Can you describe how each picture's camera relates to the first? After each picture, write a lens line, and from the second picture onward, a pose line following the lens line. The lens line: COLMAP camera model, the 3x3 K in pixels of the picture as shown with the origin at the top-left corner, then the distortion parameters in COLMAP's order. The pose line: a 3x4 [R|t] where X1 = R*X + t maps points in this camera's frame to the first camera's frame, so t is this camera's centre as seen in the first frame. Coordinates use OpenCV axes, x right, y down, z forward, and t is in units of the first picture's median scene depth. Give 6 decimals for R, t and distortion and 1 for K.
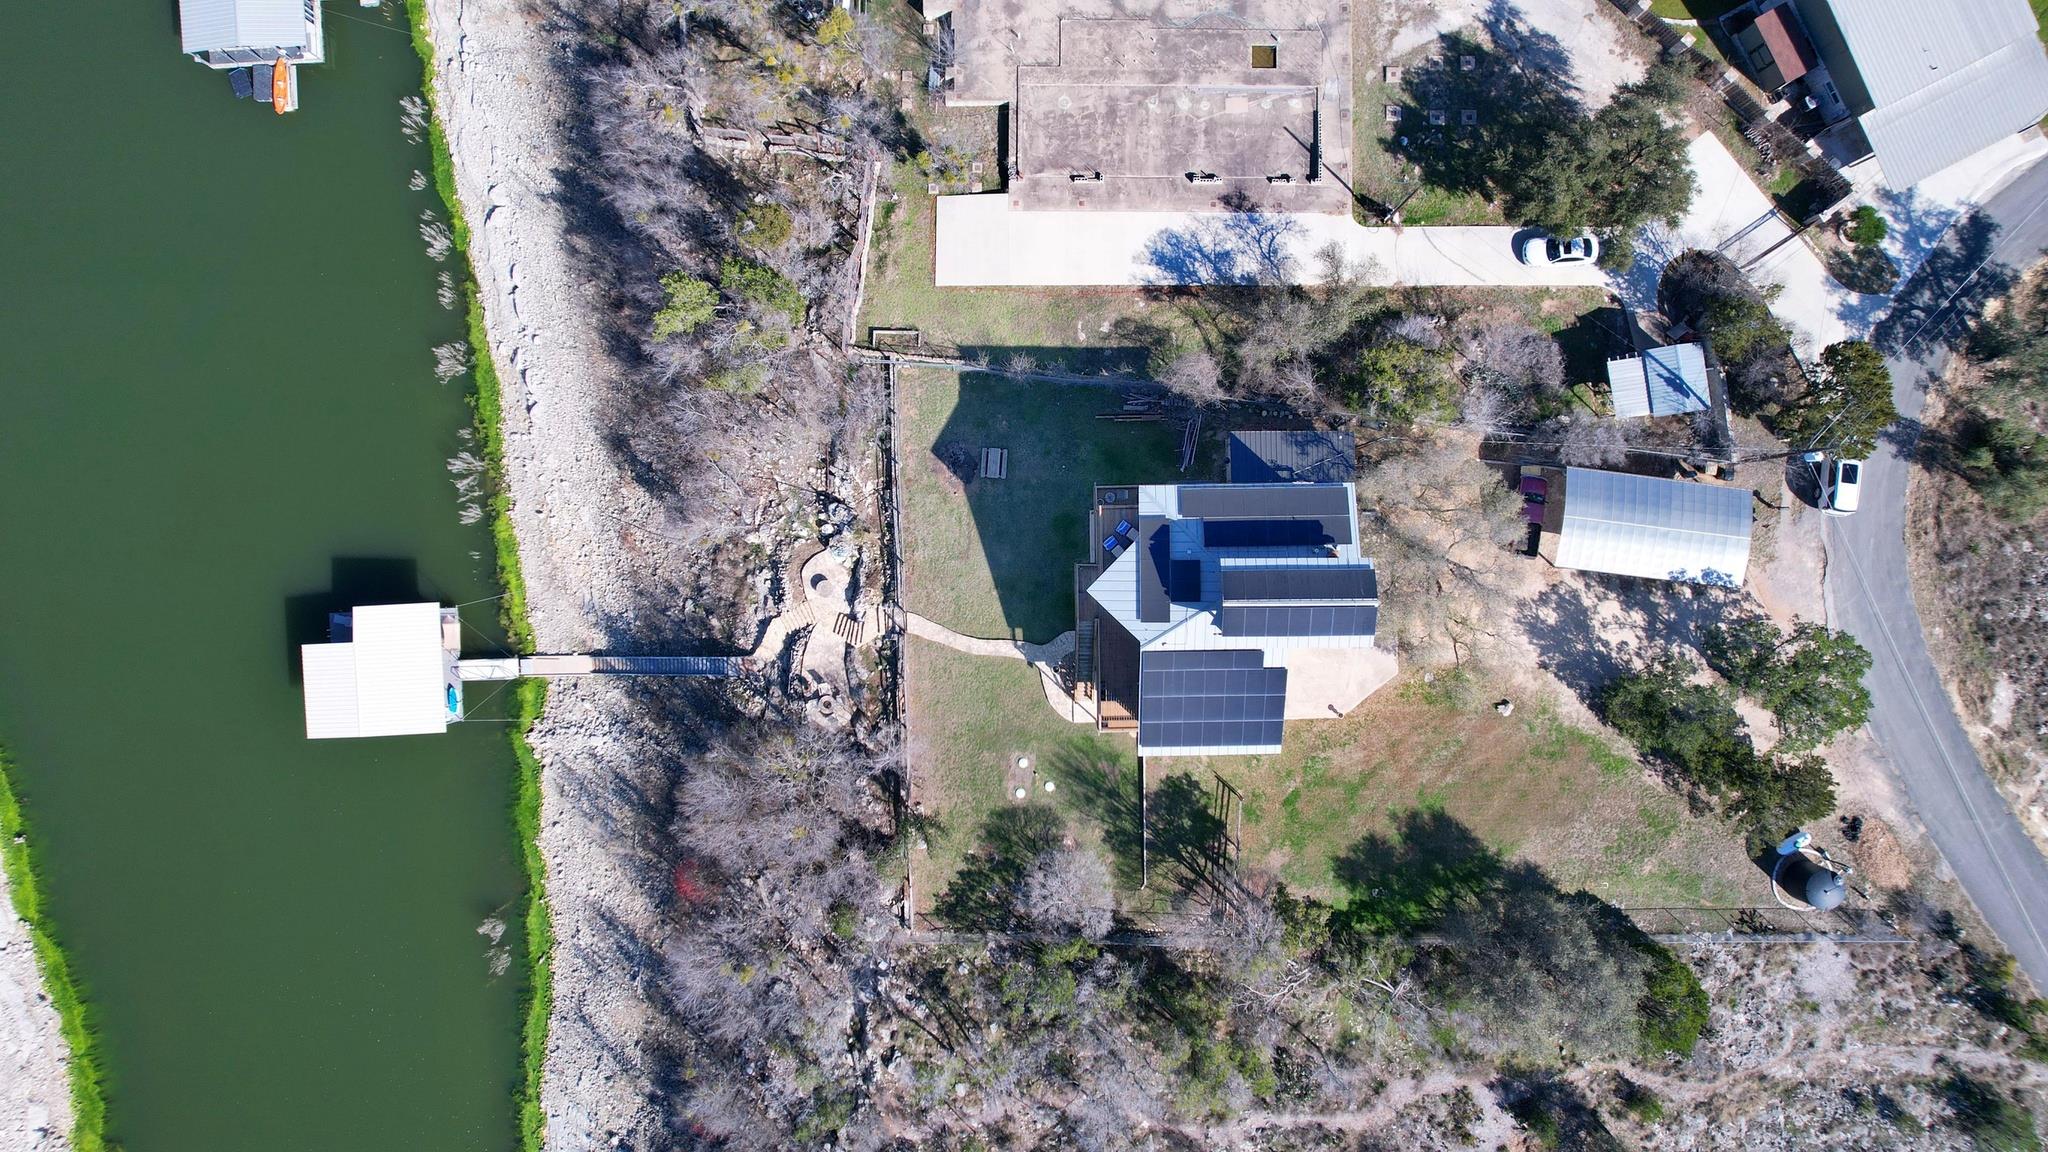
lens RADIAL K [[1308.0, 0, 1029.3], [0, 1308.0, 566.2], [0, 0, 1]] dist [-0.064507, 0.050696]
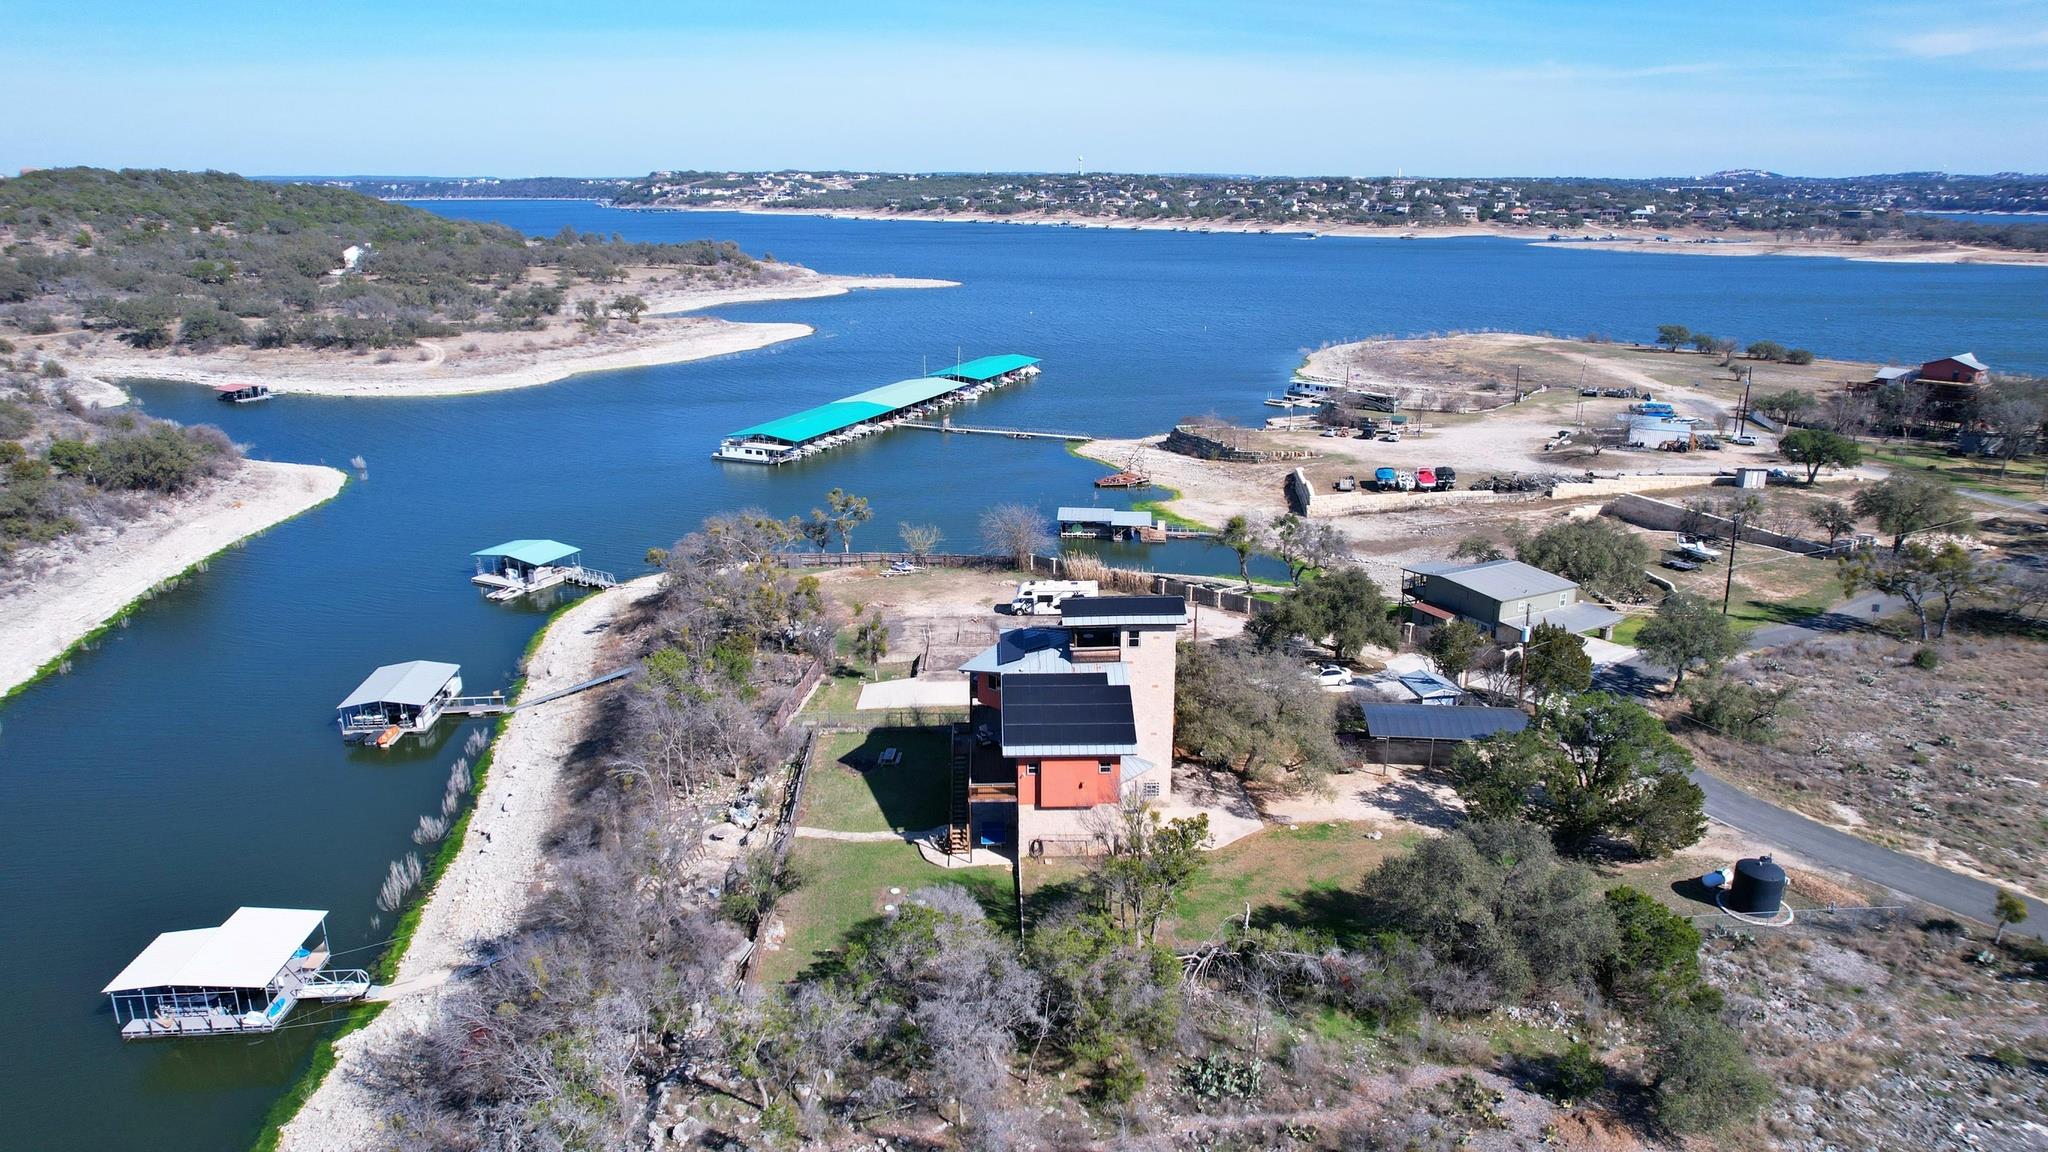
lens RADIAL K [[1308.0, 0, 1027.4], [0, 1308.0, 575.2], [0, 0, 1]] dist [-0.064507, 0.050696]
pose [[0.999849, -0.002280, 0.017235, 0.076694], [0.017198, 0.274816, -0.961343, 1.009780], [-0.002545, 0.961494, 0.274813, 0.516293]]
